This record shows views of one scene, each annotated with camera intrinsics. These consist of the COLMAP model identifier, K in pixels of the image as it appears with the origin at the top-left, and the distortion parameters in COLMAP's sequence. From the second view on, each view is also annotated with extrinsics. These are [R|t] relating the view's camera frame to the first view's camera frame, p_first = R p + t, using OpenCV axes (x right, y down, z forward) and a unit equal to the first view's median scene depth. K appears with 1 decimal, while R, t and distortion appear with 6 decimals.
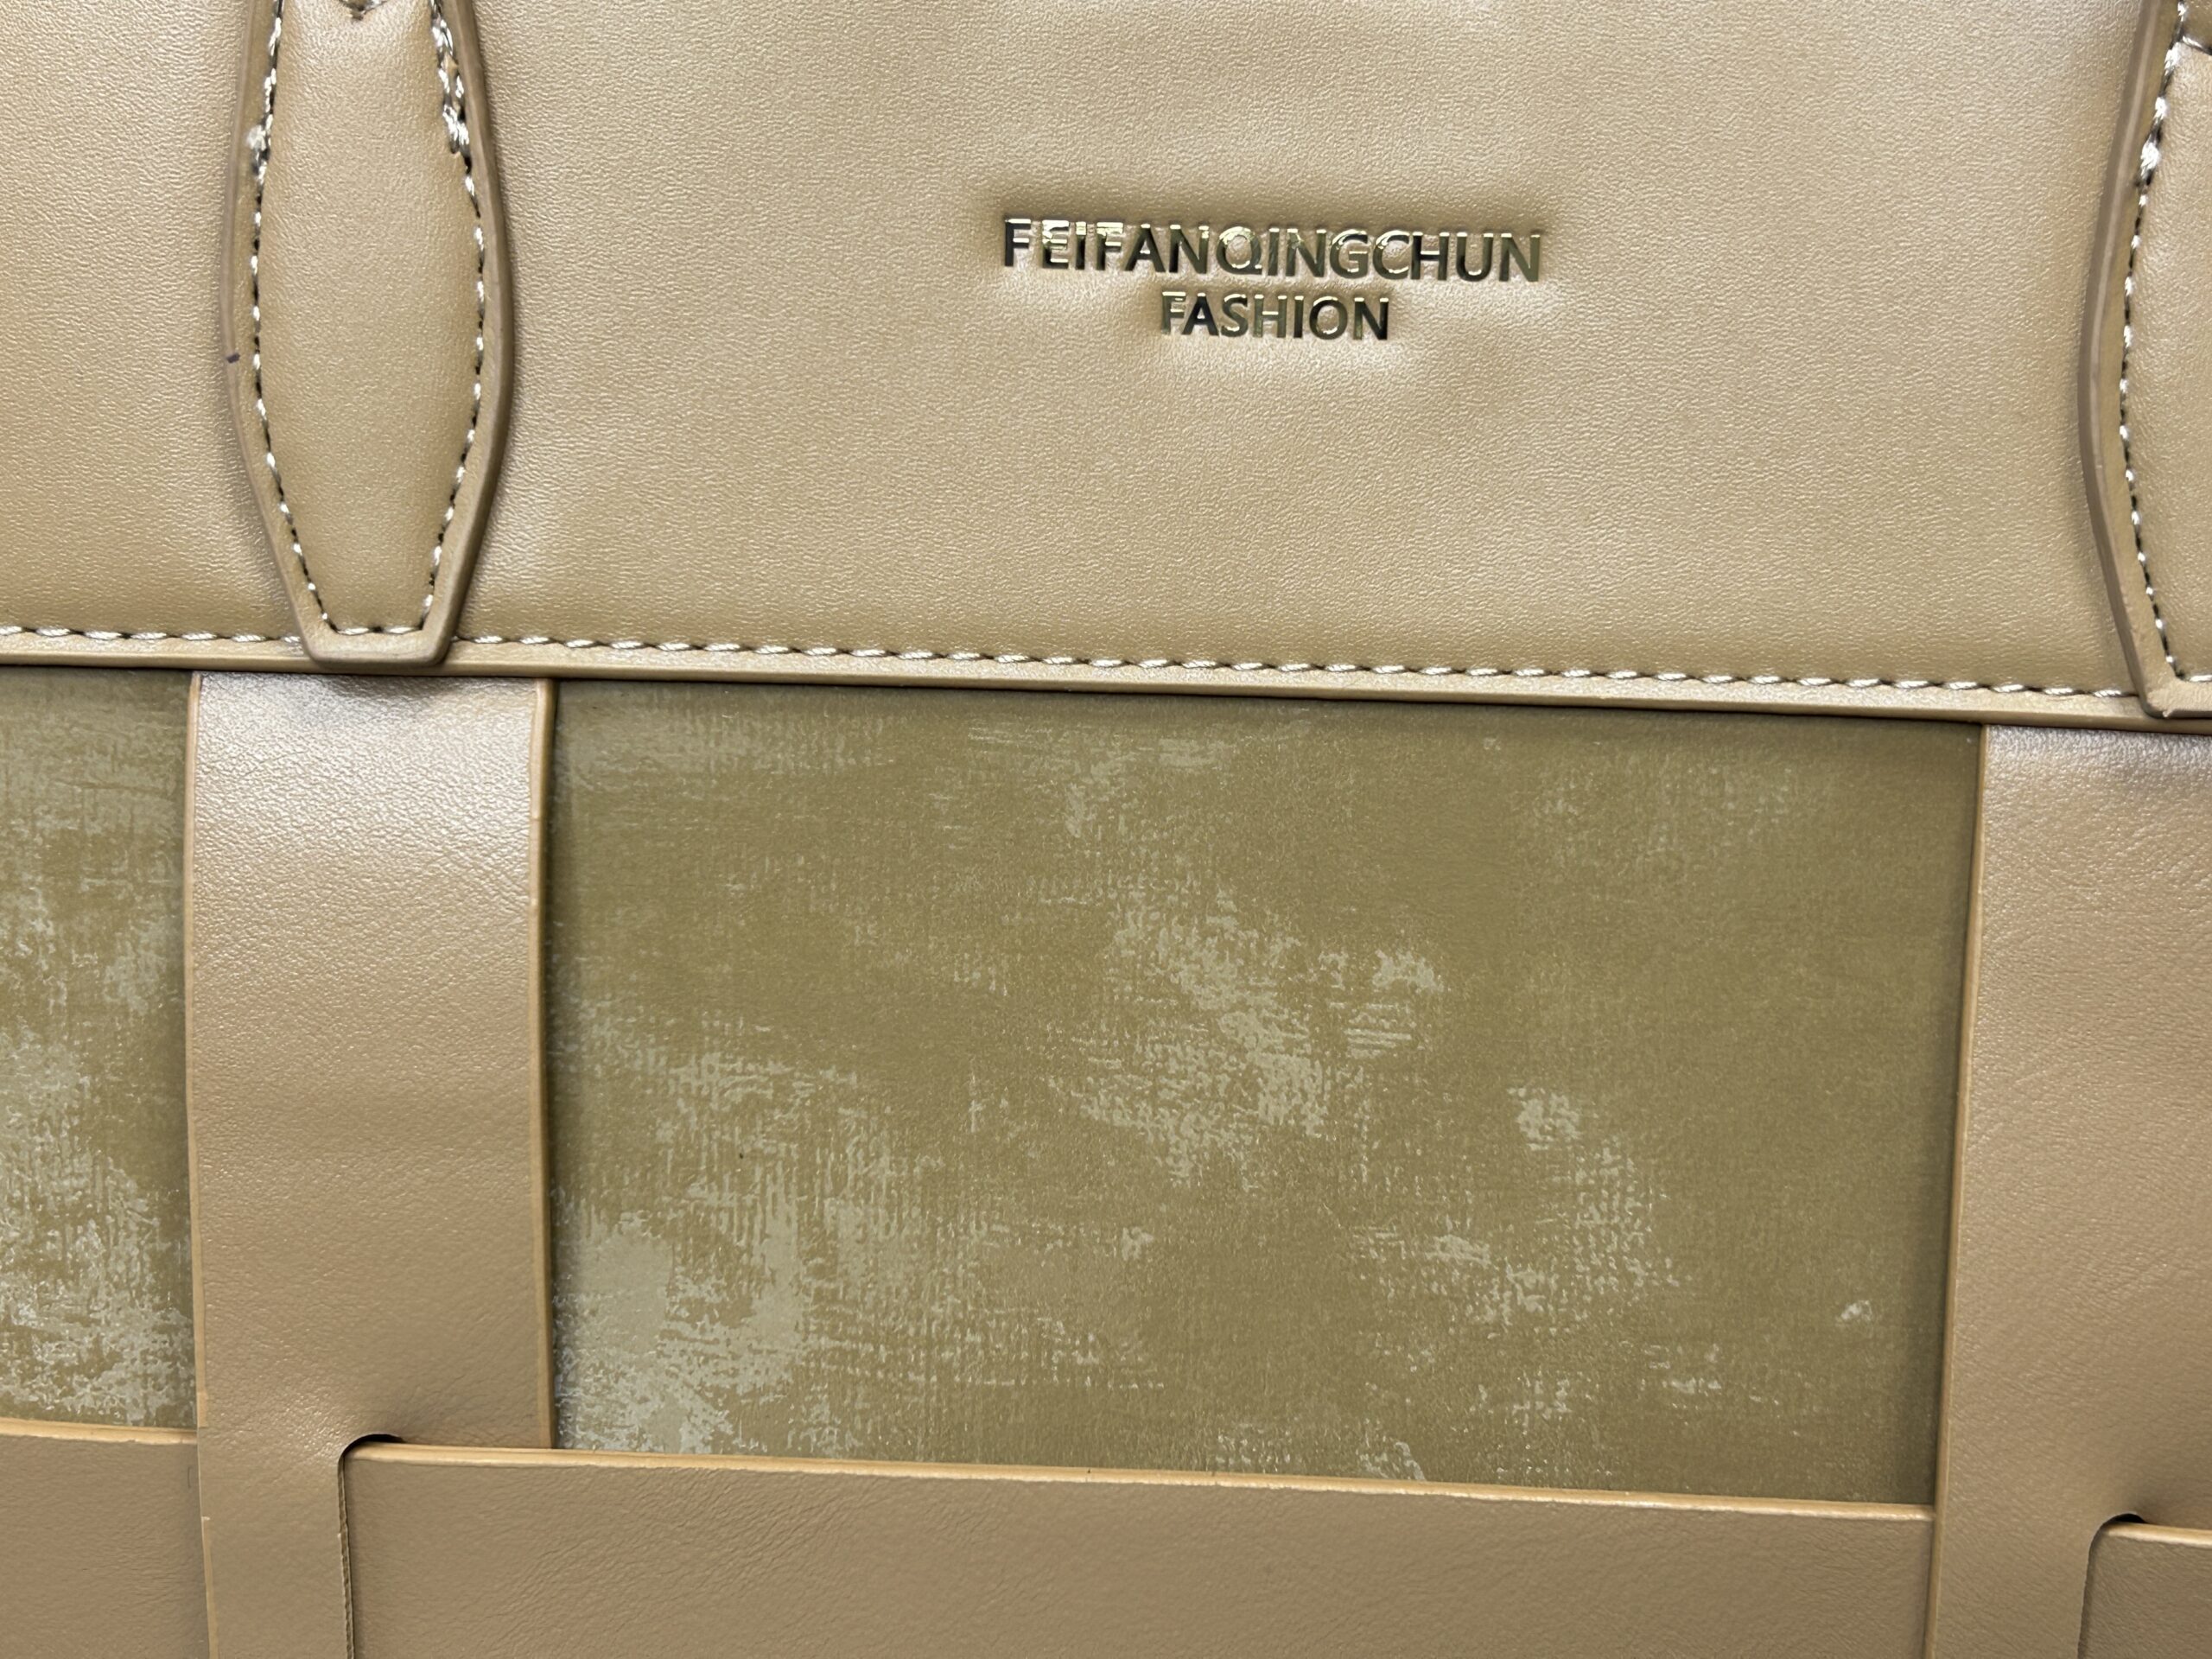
lens RADIAL K [[3334.6, 0, 1115.3], [0, 3334.6, 853.0], [0, 0, 1]] dist [0.096092, 0.000000]
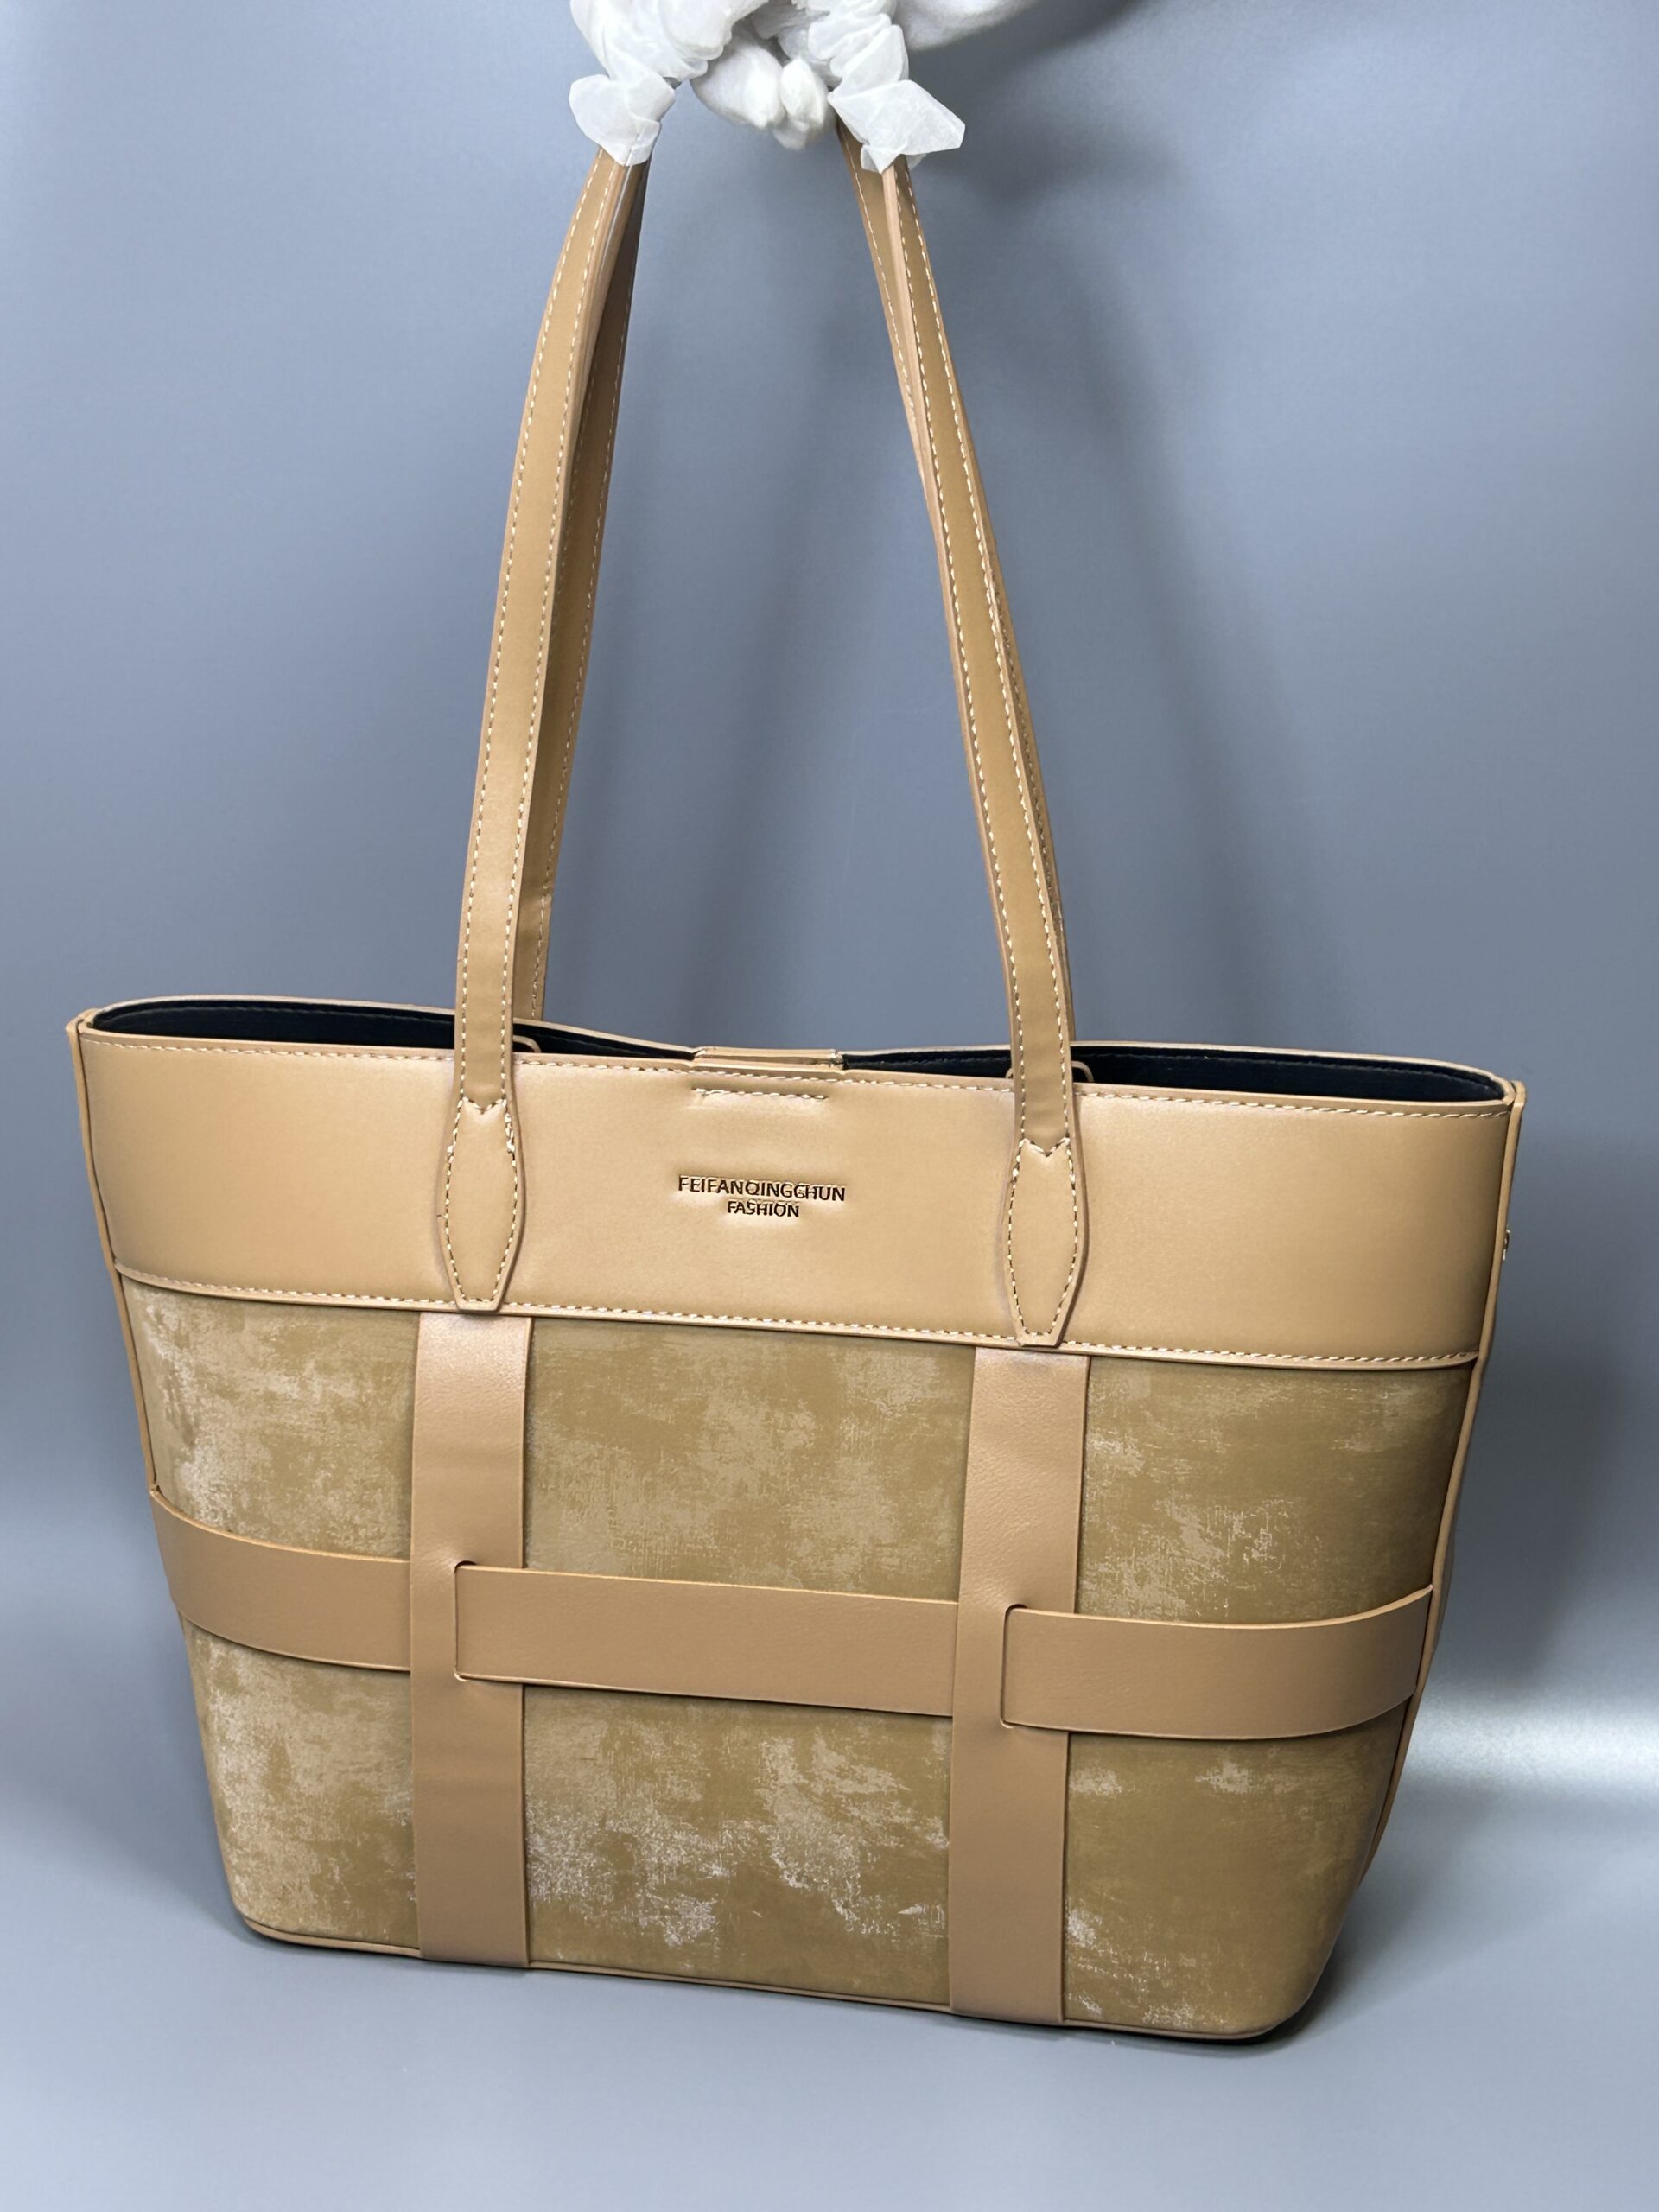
lens RADIAL K [[4024.5, 0, 850.3], [0, 4024.5, 1104.5], [0, 0, 1]] dist [0.118776, 0.000000]
pose [[0.991984, 0.025022, -0.123863, 0.585179], [-0.036870, 0.994860, -0.094308, 0.093960], [0.120867, 0.098119, 0.987808, -2.691084]]
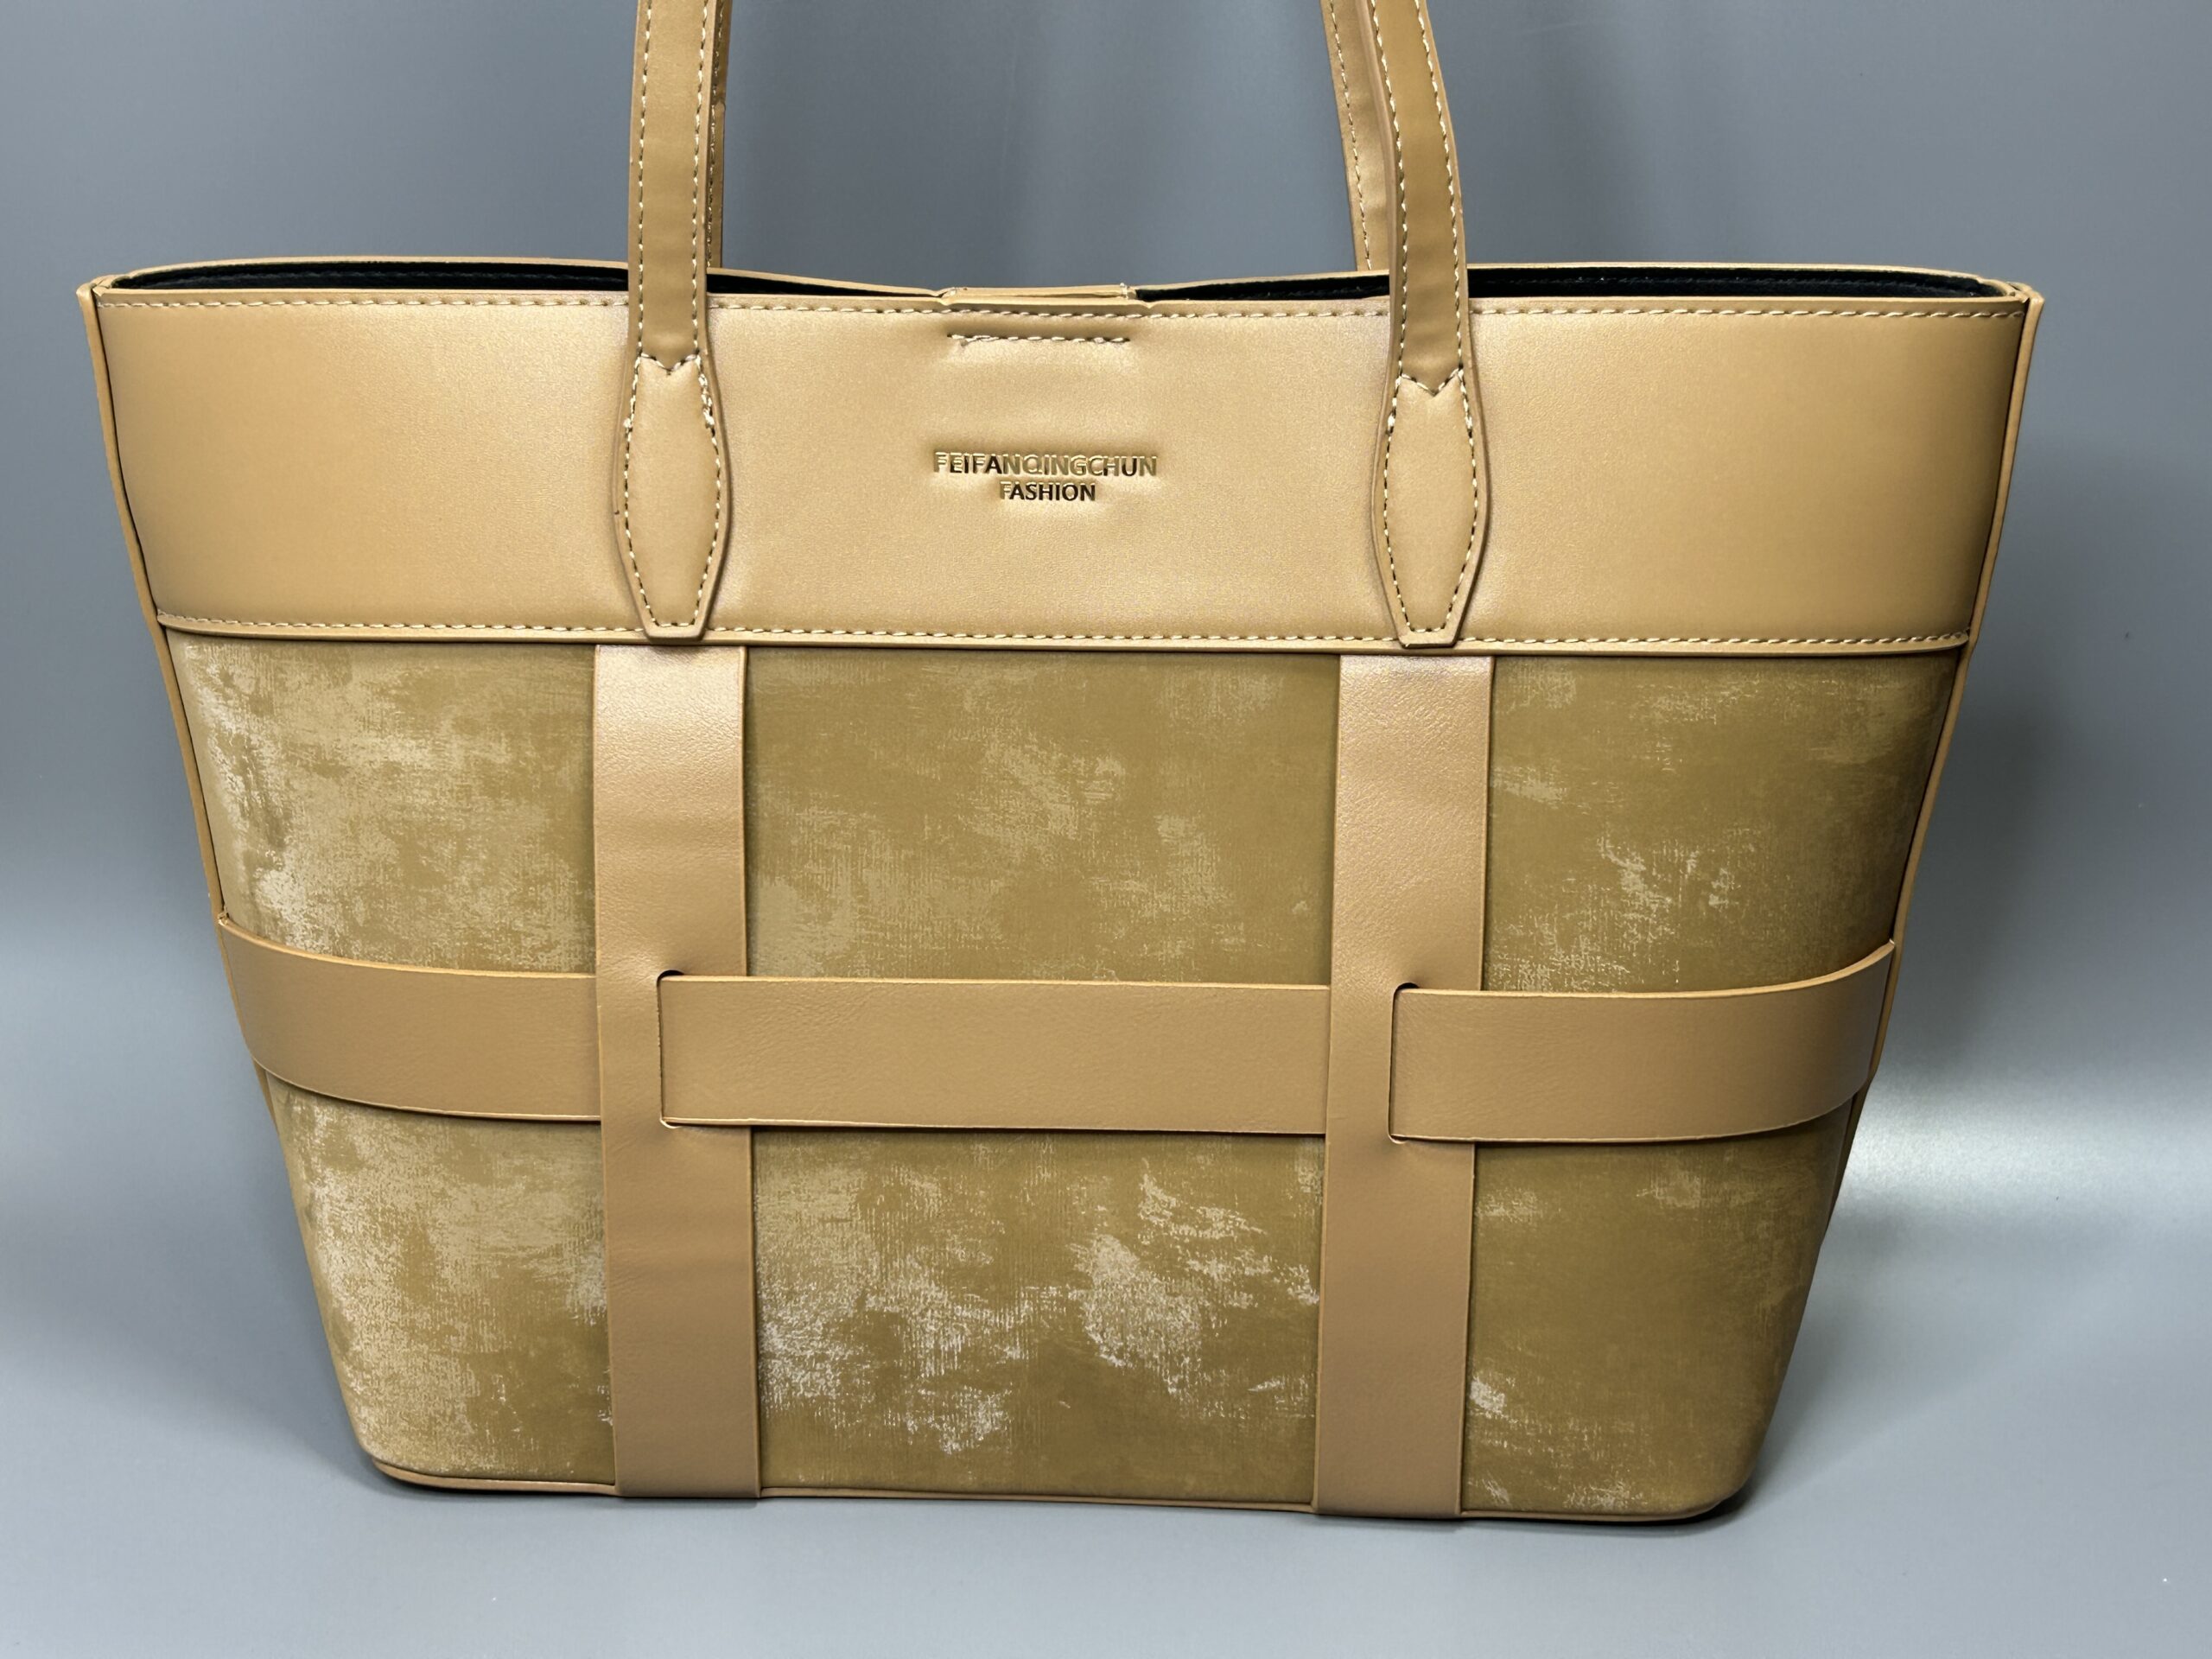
lens RADIAL K [[3334.6, 0, 1138.8], [0, 3334.6, 883.2], [0, 0, 1]] dist [0.096092, 0.000000]
pose [[0.999382, -0.014952, 0.031818, 0.031943], [0.017188, 0.997314, -0.071194, 0.287830], [-0.030668, 0.071697, 0.996955, -1.353368]]
